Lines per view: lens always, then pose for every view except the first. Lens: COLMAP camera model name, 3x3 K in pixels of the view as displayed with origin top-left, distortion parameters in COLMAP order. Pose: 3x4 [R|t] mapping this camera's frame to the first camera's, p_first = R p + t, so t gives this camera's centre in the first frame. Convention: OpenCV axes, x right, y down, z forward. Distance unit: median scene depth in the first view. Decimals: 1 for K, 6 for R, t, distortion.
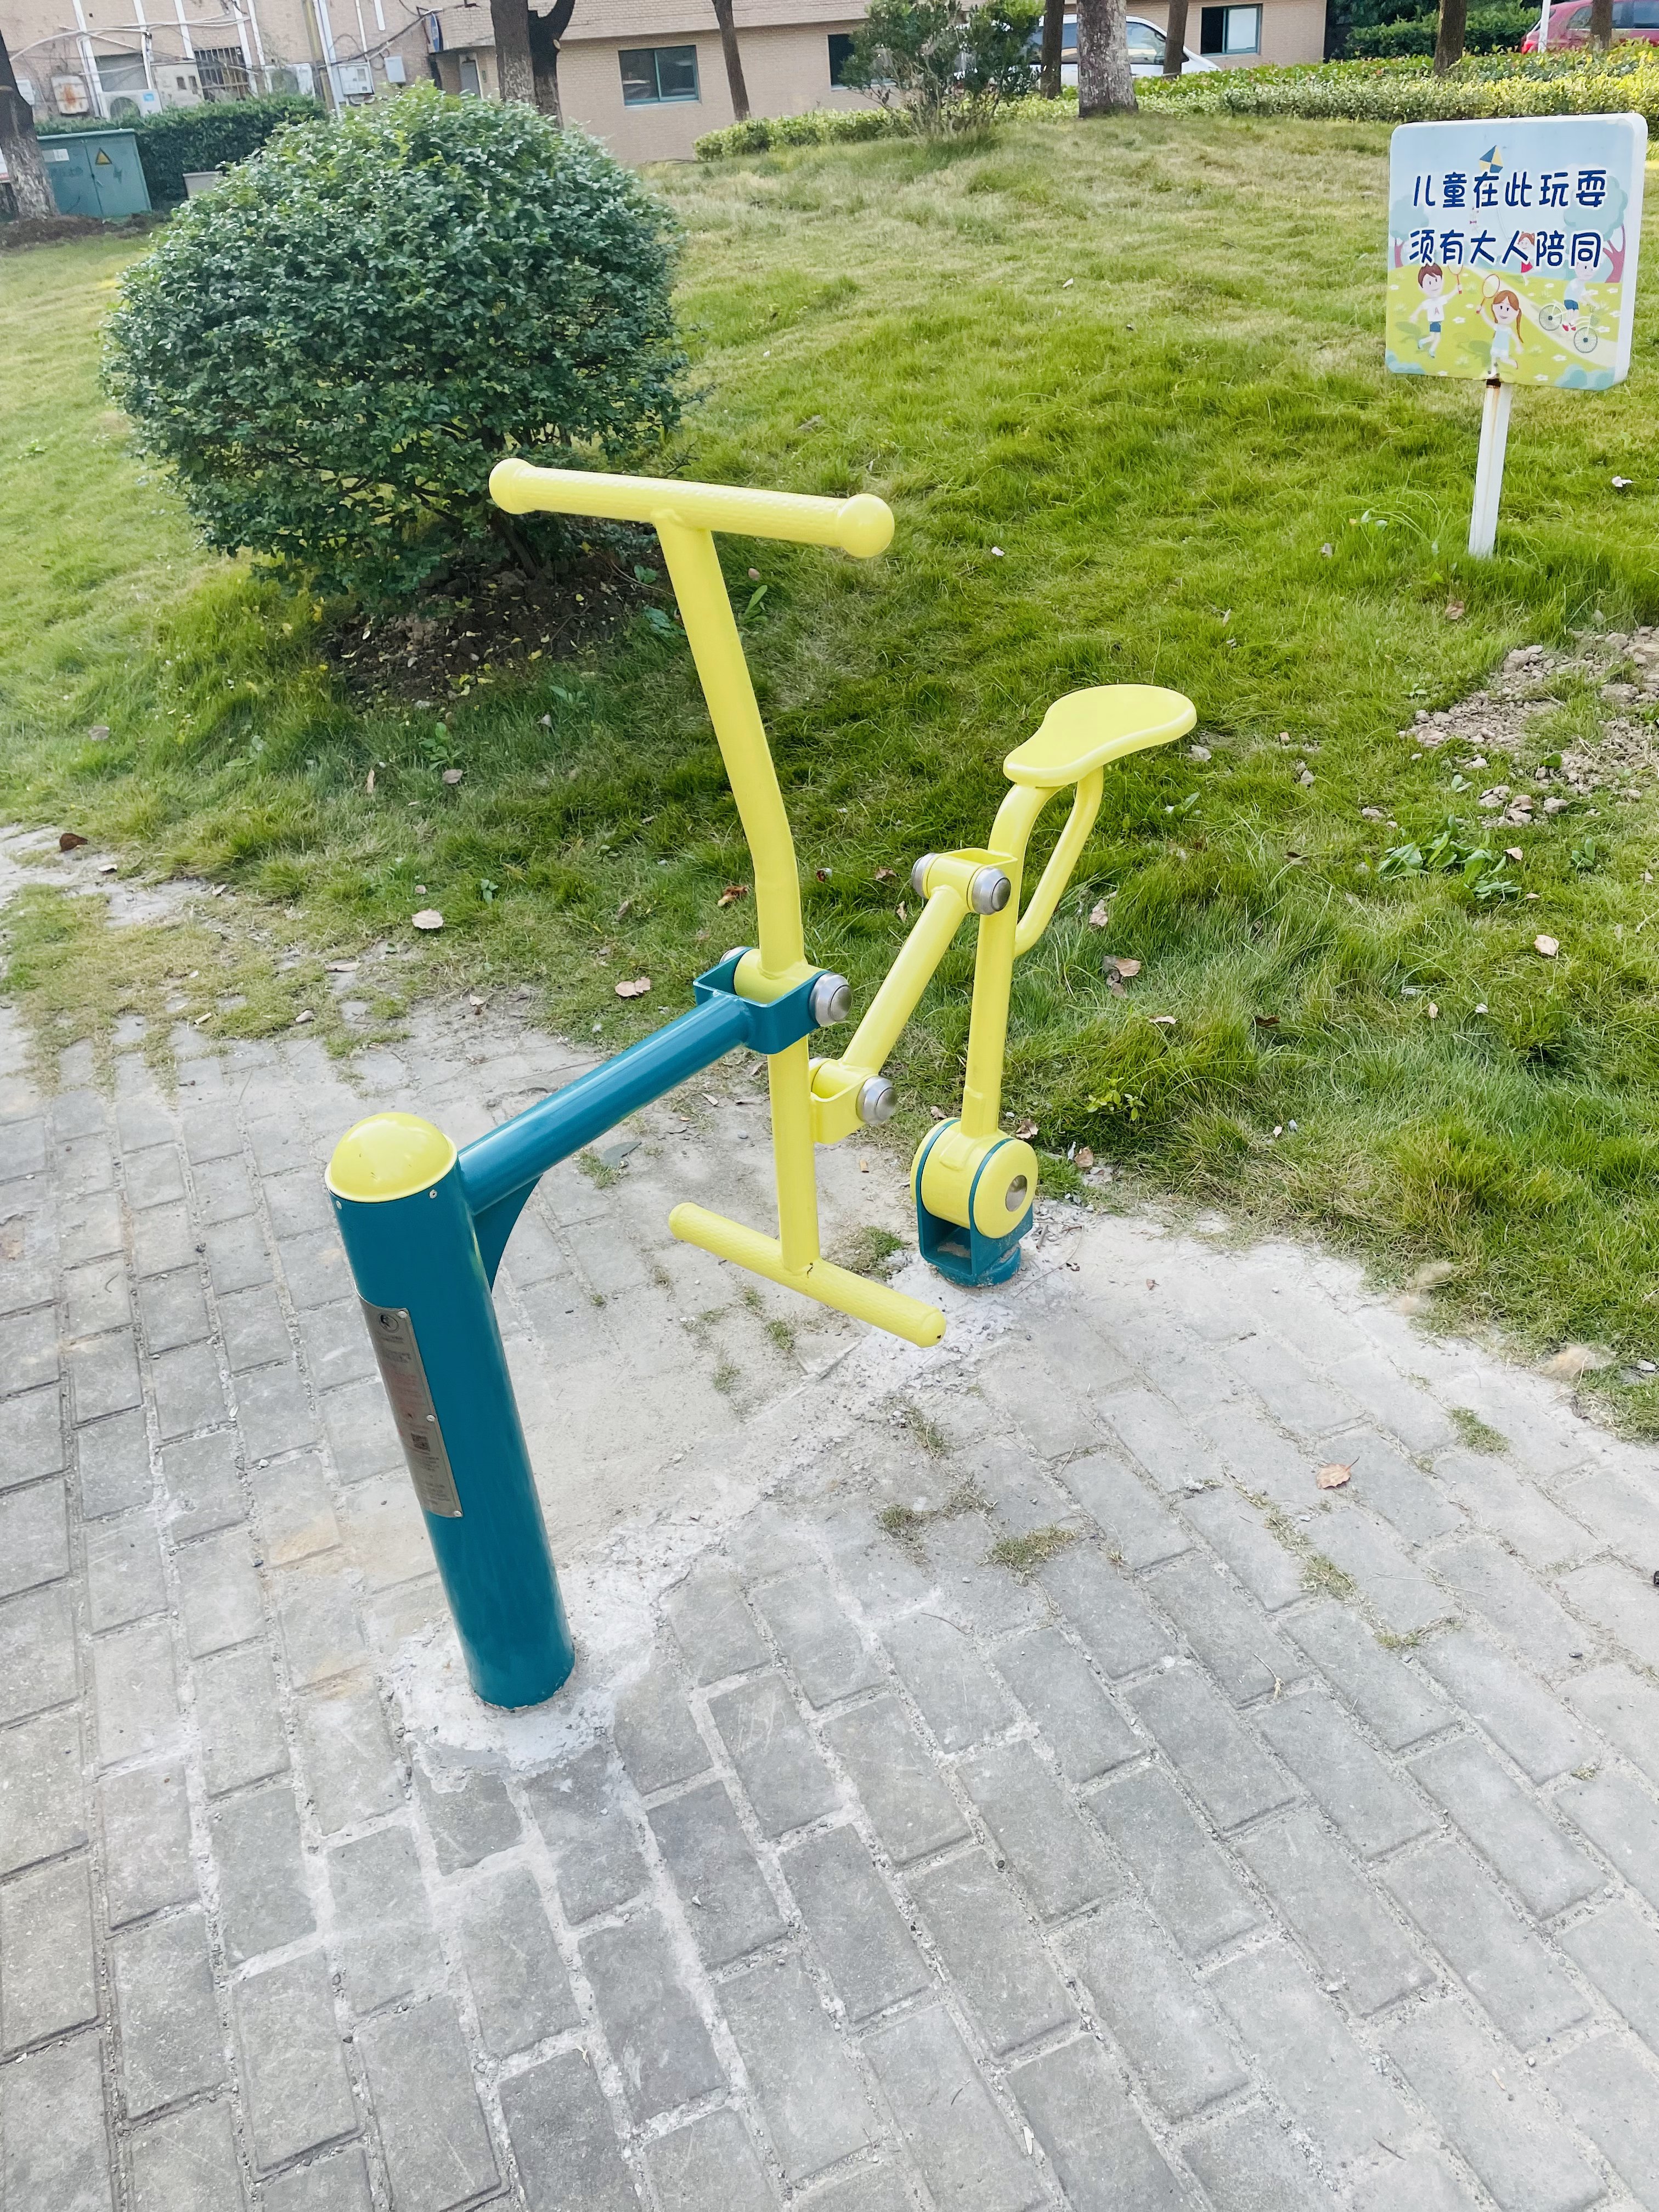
lens RADIAL K [[1648.9, 0, 828.7], [0, 1648.9, 1078.5], [0, 0, 1]] dist [0.081218, -0.105074]
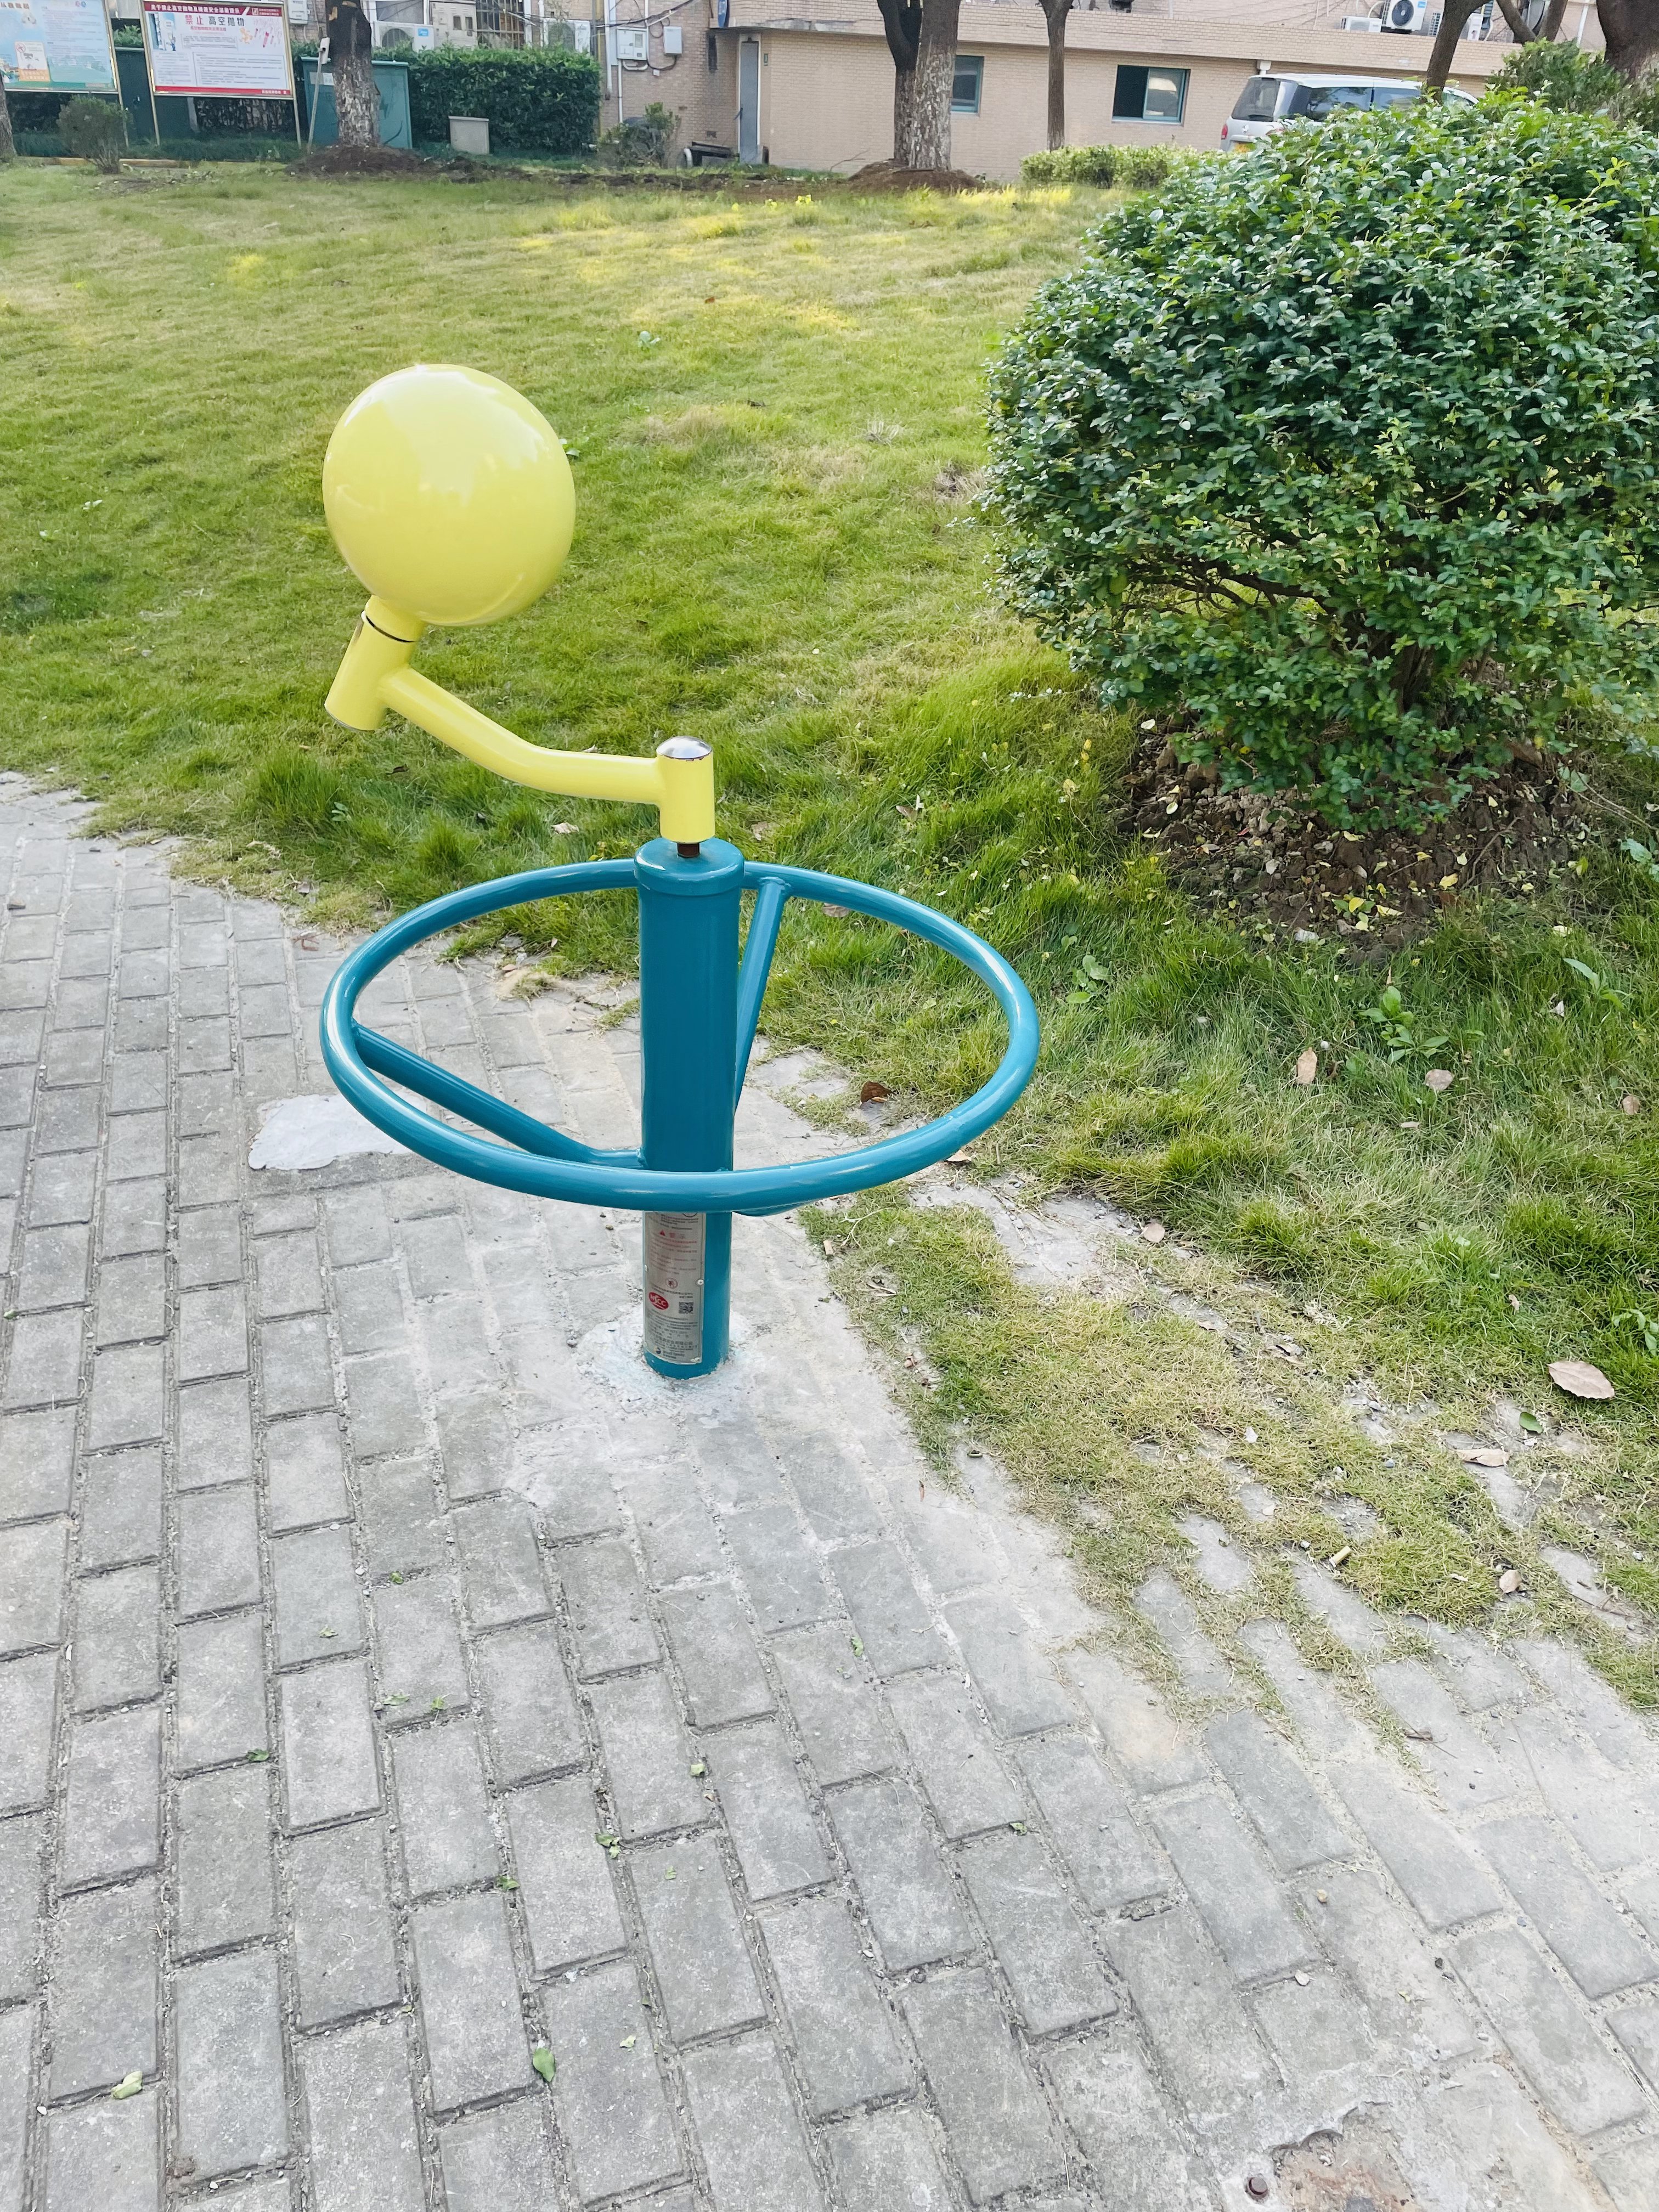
lens RADIAL K [[1627.0, 0, 841.9], [0, 1627.0, 1059.7], [0, 0, 1]] dist [0.079393, -0.102295]
pose [[0.989805, 0.142074, -0.010008, -0.096517], [-0.142158, 0.989810, -0.008222, -0.031099], [0.008737, 0.009561, 0.999916, 0.065894]]
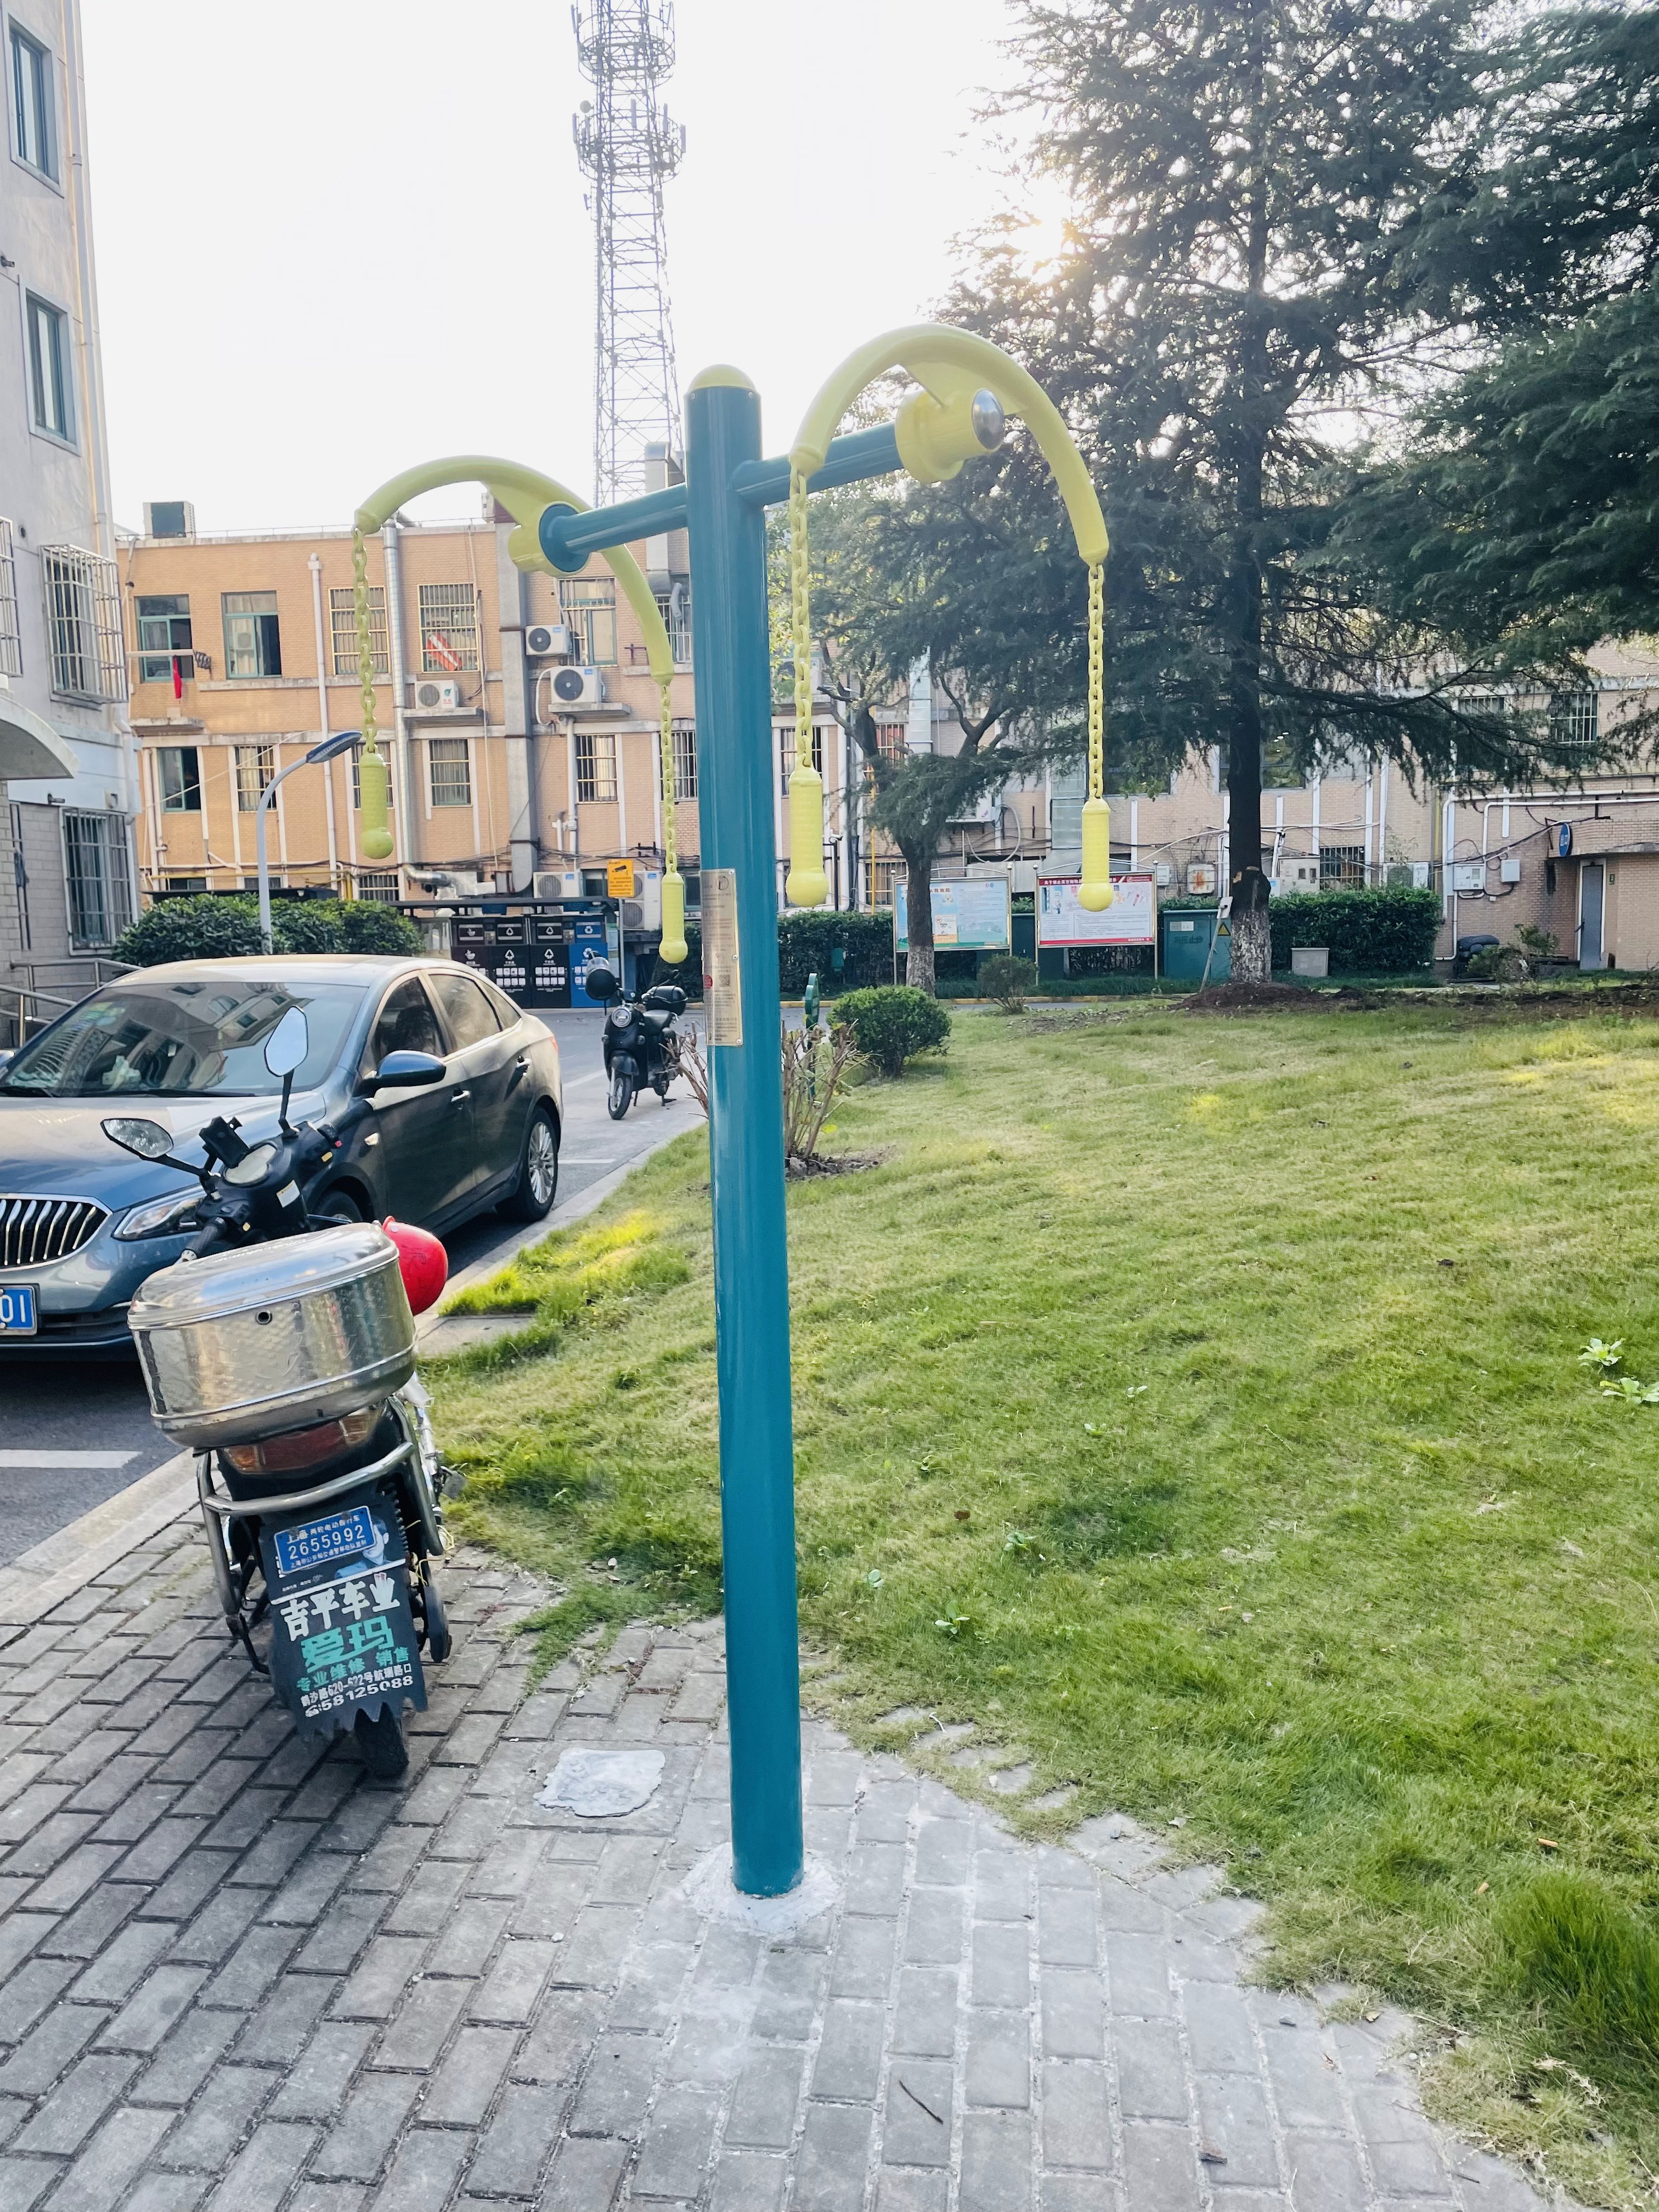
lens RADIAL K [[1627.0, 0, 841.9], [0, 1627.0, 1059.7], [0, 0, 1]] dist [0.079393, -0.102295]
pose [[0.867580, 0.090912, -0.488917, -0.158226], [-0.285646, 0.895884, -0.340291, -0.055876], [0.407077, 0.434887, 0.803220, 0.106937]]
